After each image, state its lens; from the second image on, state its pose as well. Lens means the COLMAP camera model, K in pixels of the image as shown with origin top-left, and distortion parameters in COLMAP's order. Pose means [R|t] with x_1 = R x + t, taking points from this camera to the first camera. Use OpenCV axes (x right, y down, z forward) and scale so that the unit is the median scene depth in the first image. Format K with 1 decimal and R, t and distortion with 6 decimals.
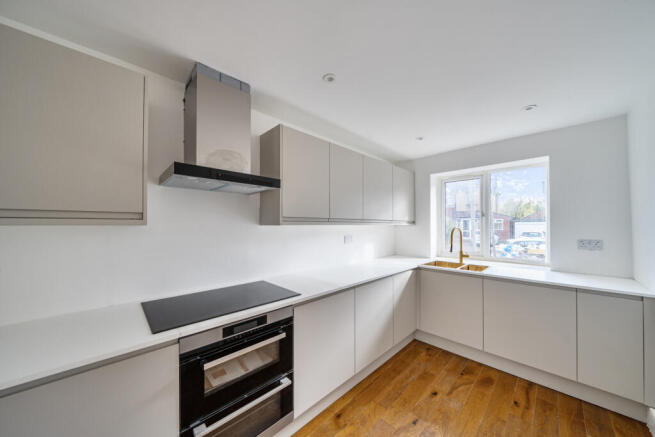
lens RADIAL K [[223.9, 0, 324.6], [0, 223.9, 221.6], [0, 0, 1]] dist [-0.001169, -0.000075]
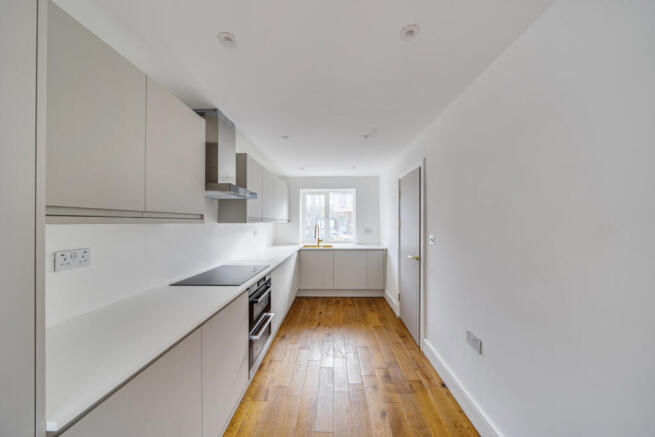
lens RADIAL K [[223.9, 0, 324.6], [0, 223.9, 221.6], [0, 0, 1]] dist [-0.001169, -0.000075]
pose [[0.722295, 0.000058, 0.691585, -0.683573], [-0.006072, 0.999962, 0.006257, -0.003765], [-0.691558, -0.008719, 0.722268, -0.321432]]
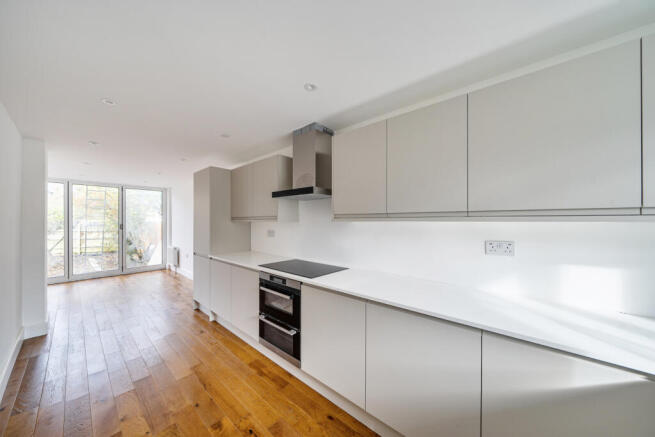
lens RADIAL K [[223.9, 0, 324.6], [0, 223.9, 221.6], [0, 0, 1]] dist [-0.001169, -0.000075]
pose [[0.083842, -0.004972, -0.996467, 0.759605], [0.007728, 0.999961, -0.004340, 0.016071], [0.996449, -0.007337, 0.083877, 0.661609]]
